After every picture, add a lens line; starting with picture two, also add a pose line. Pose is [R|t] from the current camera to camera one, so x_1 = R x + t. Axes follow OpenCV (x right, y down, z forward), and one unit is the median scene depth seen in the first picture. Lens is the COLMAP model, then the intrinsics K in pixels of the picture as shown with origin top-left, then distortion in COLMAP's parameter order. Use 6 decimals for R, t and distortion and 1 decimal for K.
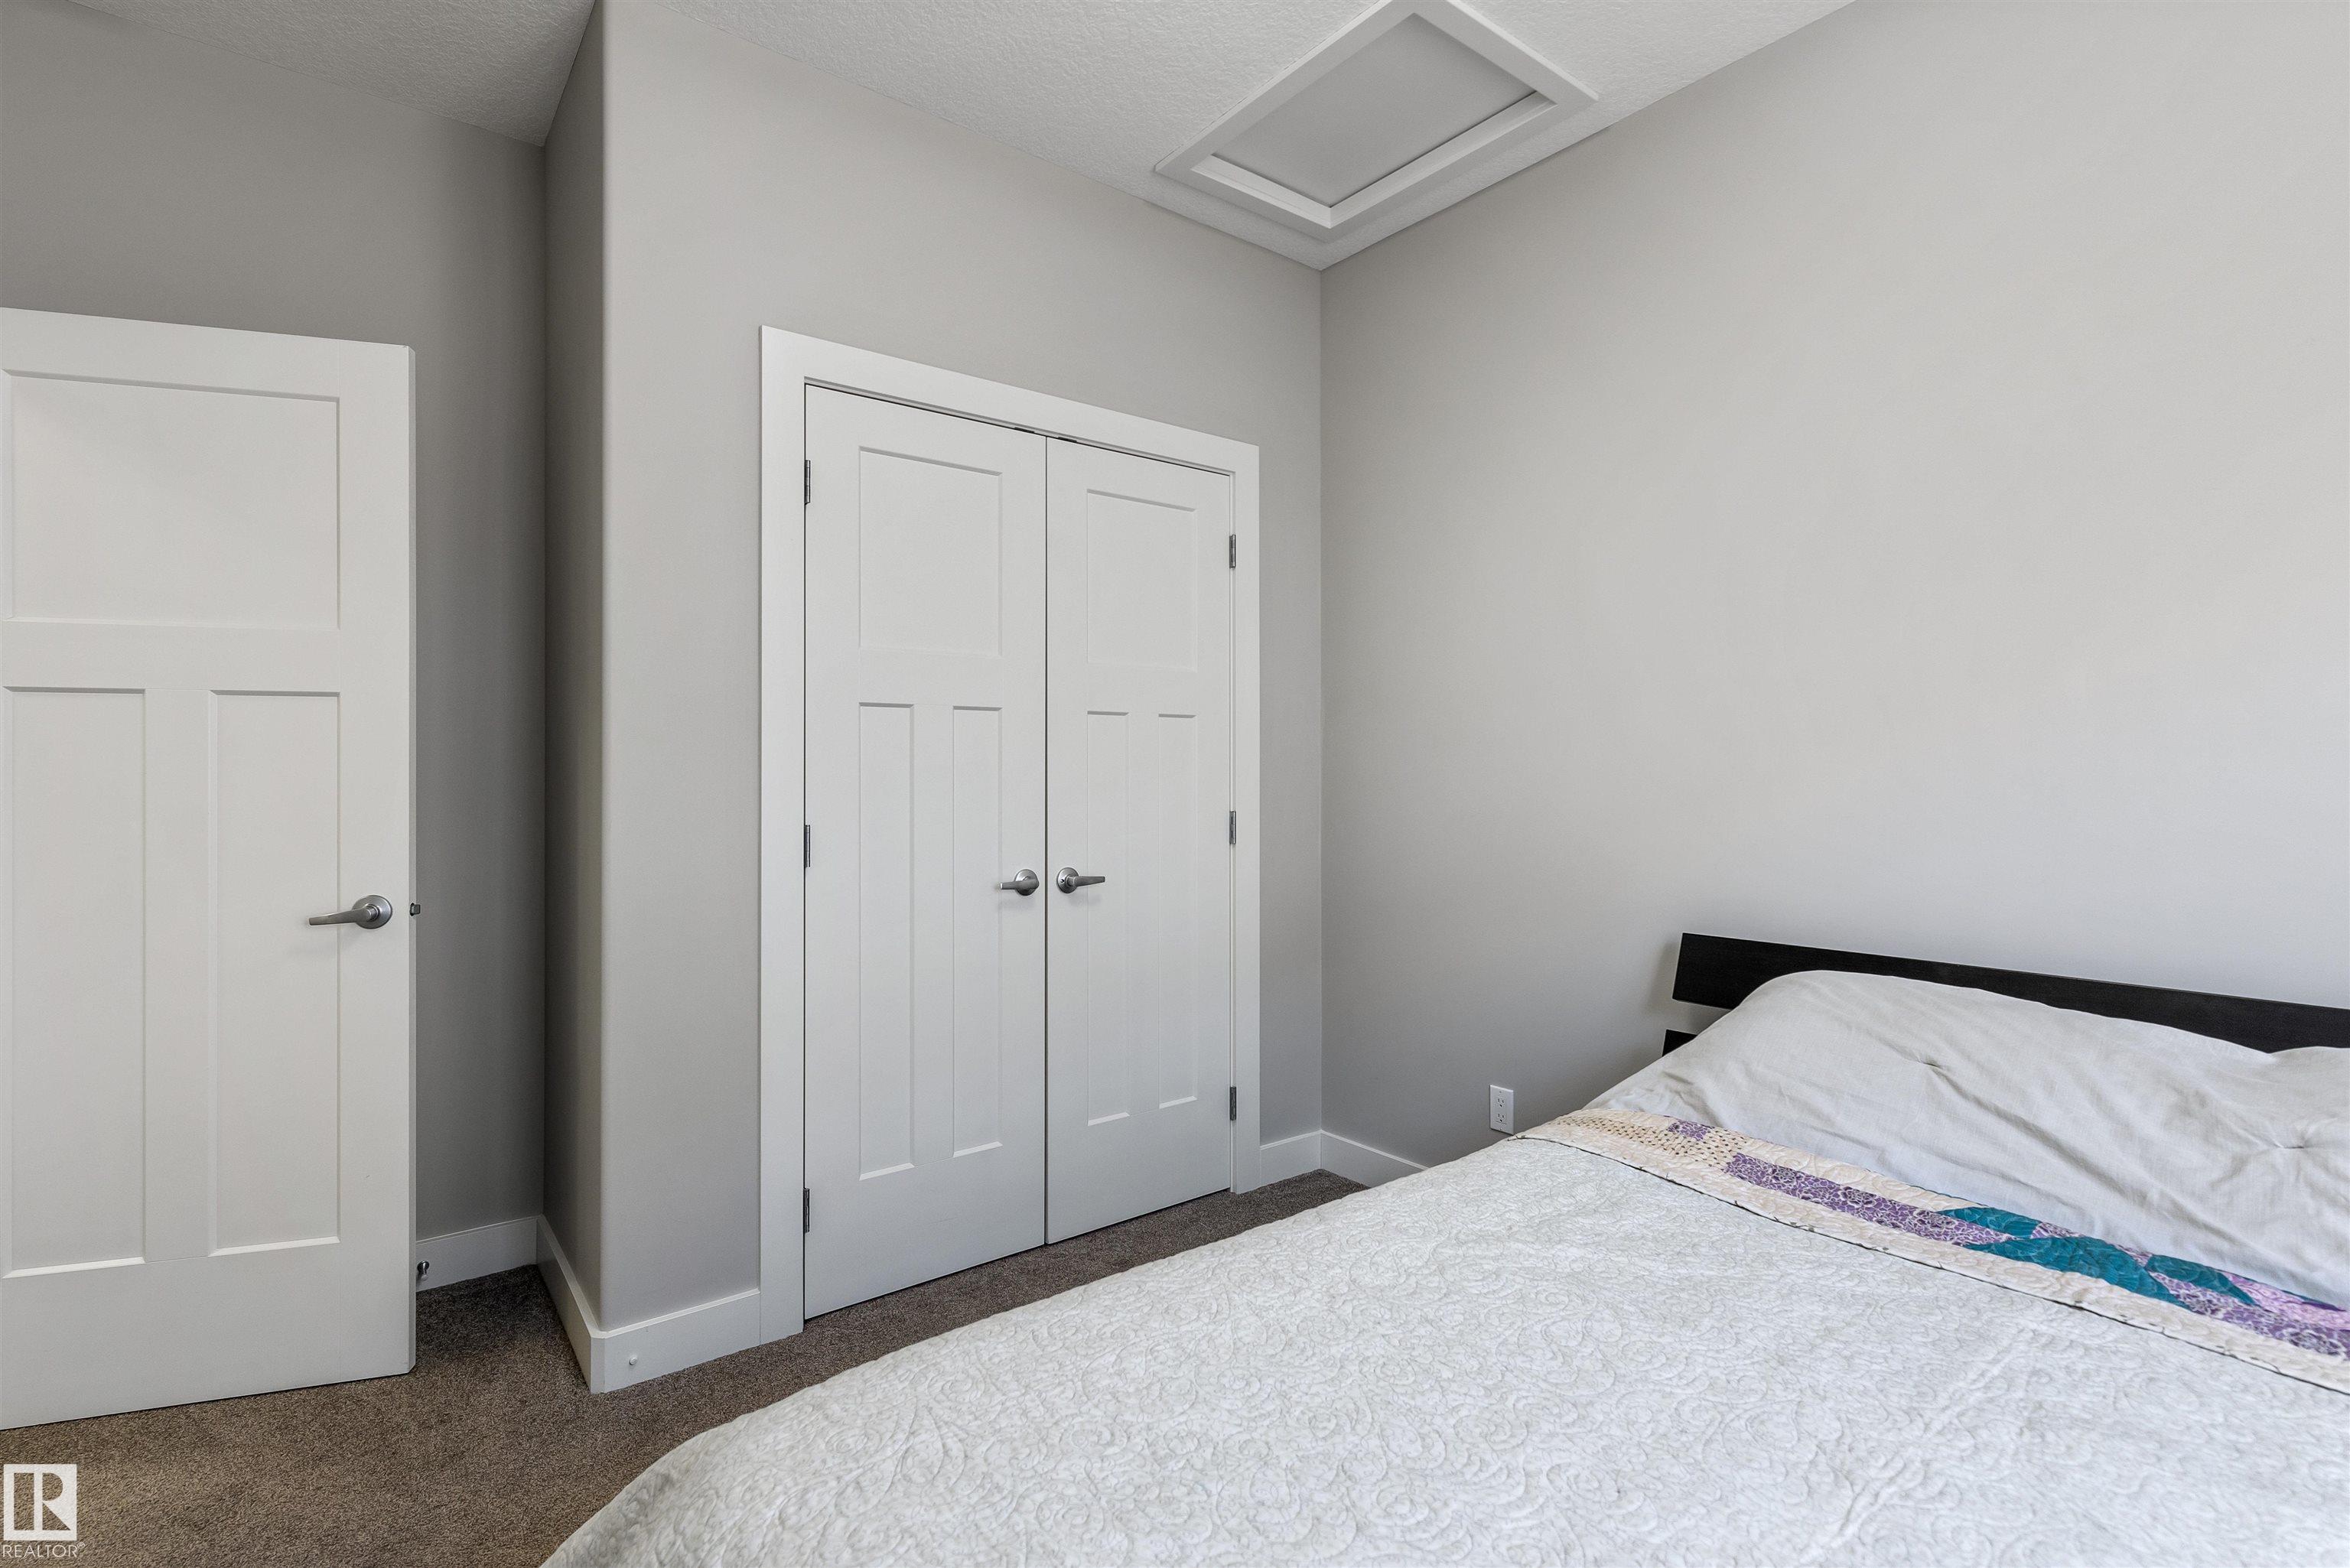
lens RADIAL K [[1107.0, 0, 1173.4], [0, 1107.0, 766.6], [0, 0, 1]] dist [0.001234, 0.000287]
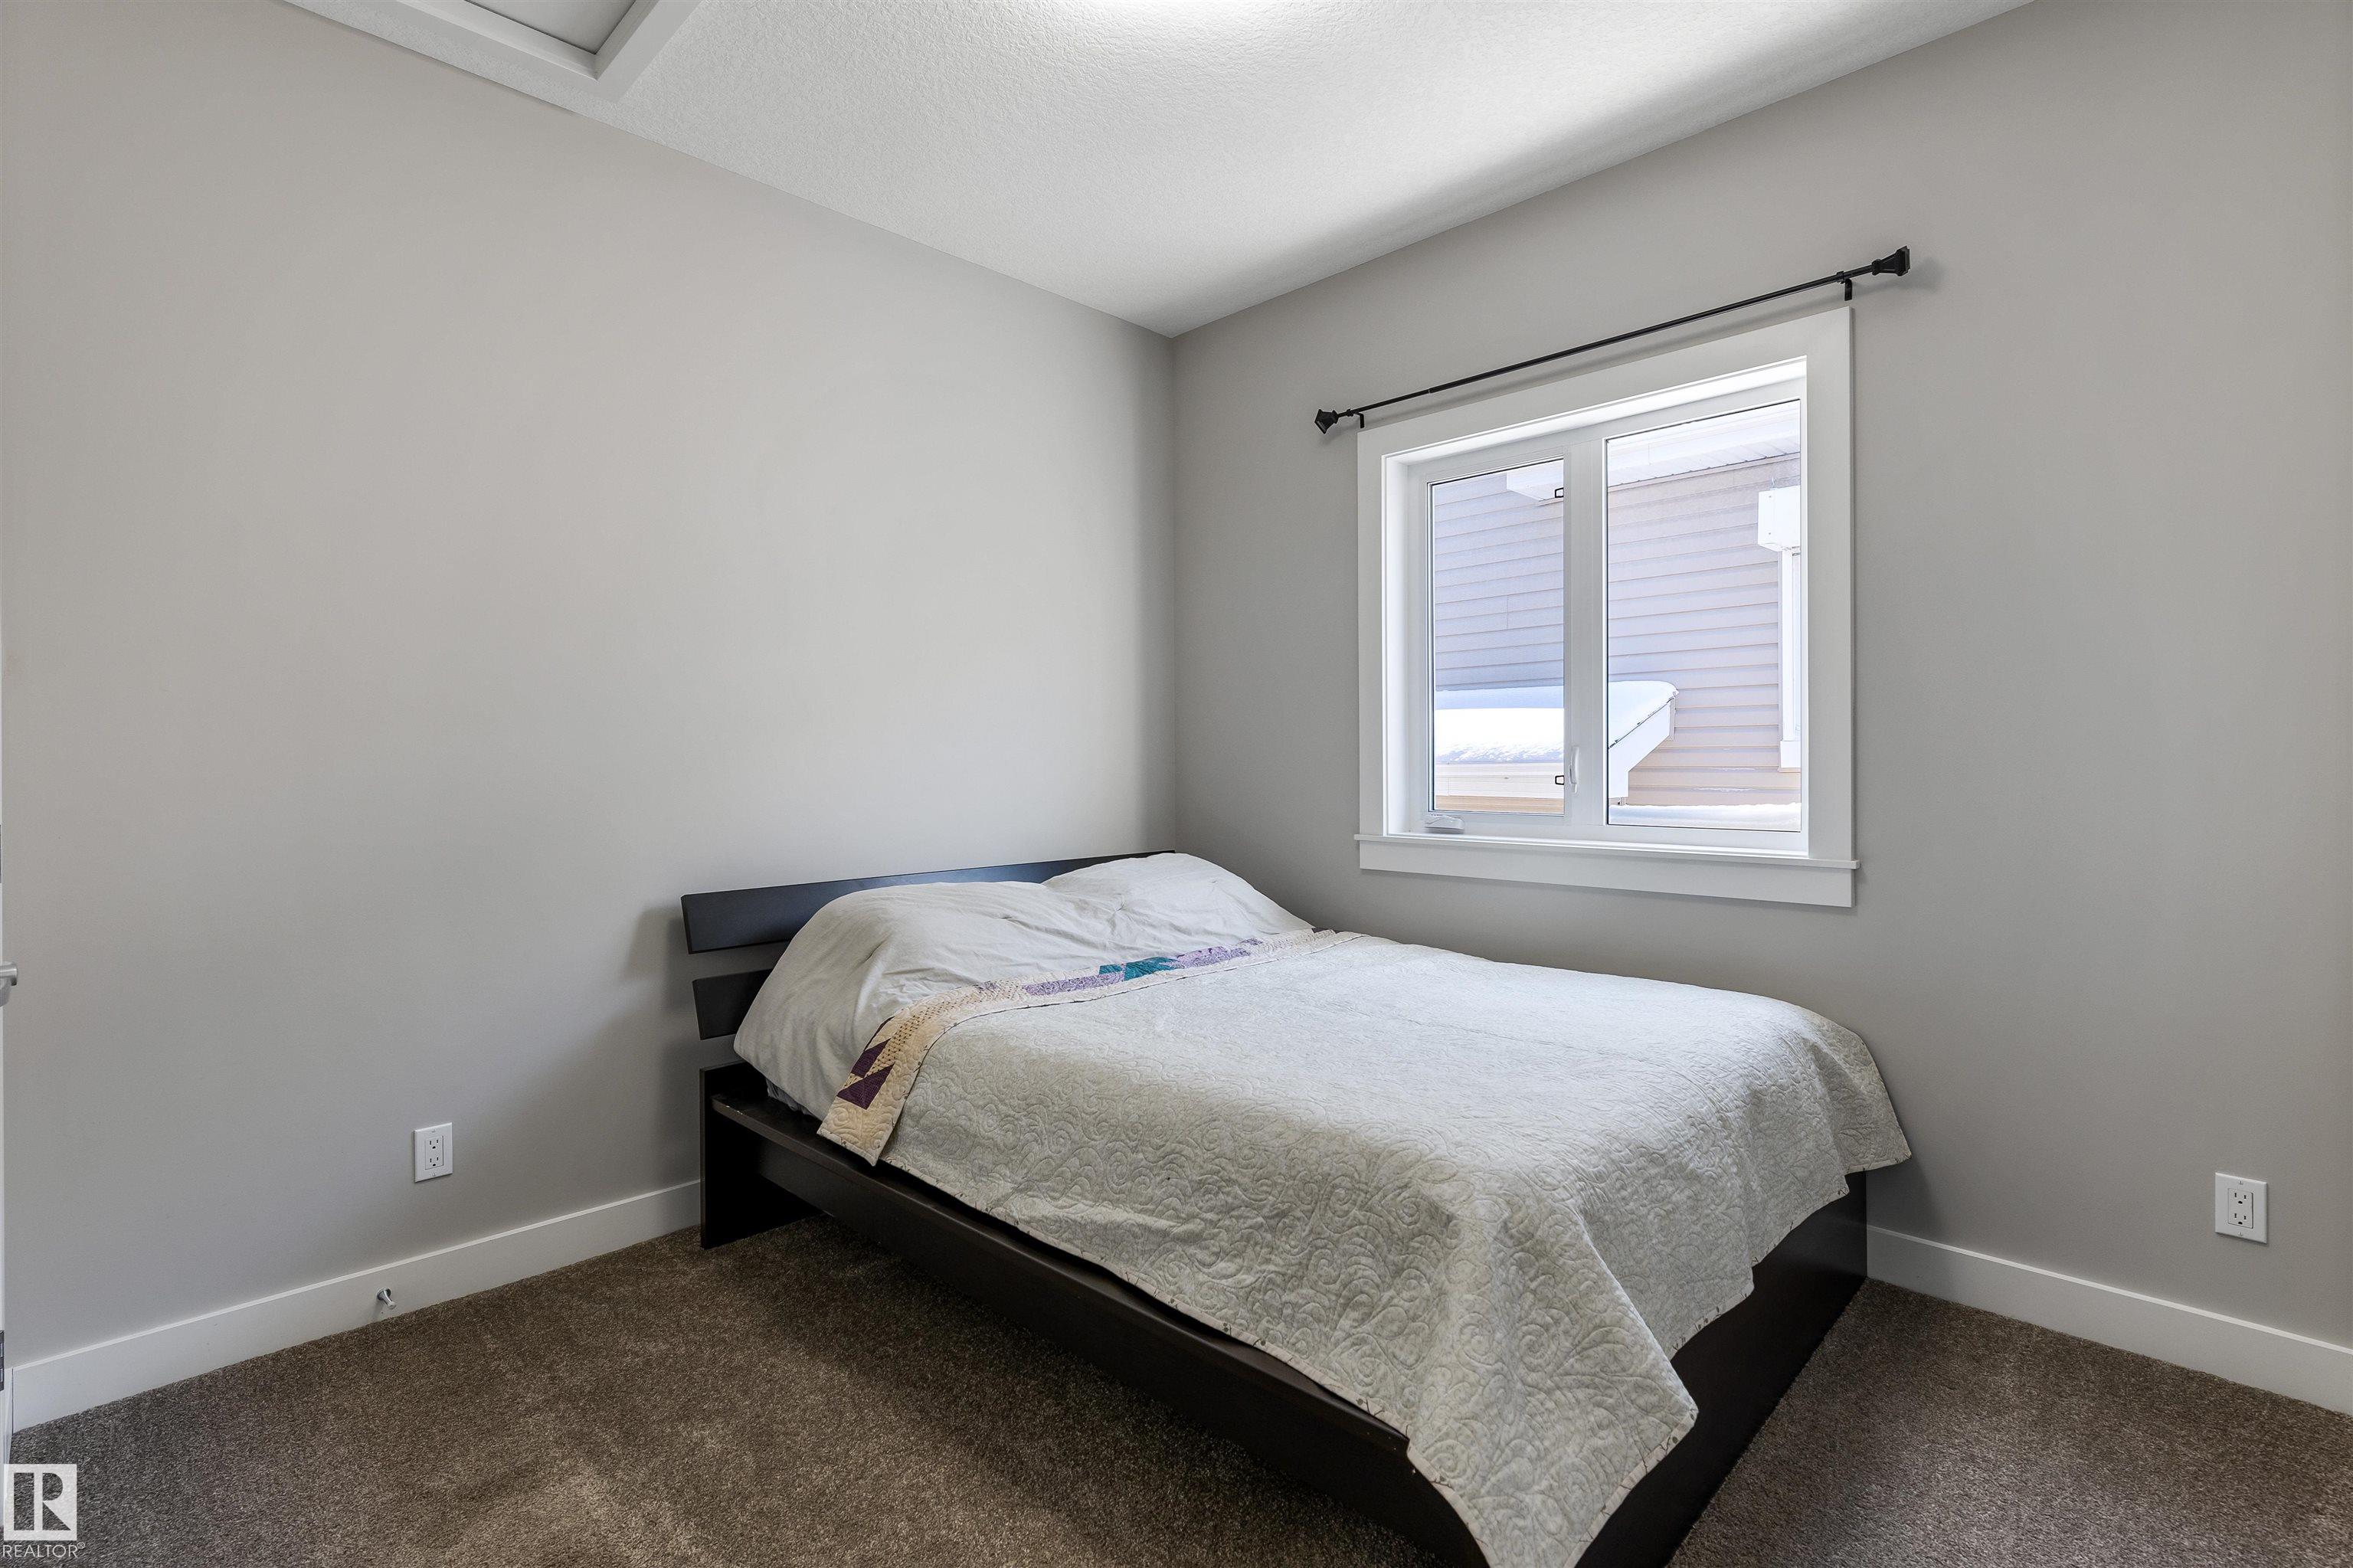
lens RADIAL K [[1108.5, 0, 1174.9], [0, 1108.5, 766.5], [0, 0, 1]] dist [0.001234, 0.000287]
pose [[-0.140022, -0.001676, 0.990147, -0.734122], [0.003148, 0.999993, 0.002138, 0.016597], [-0.990143, 0.003417, -0.140015, 0.653227]]
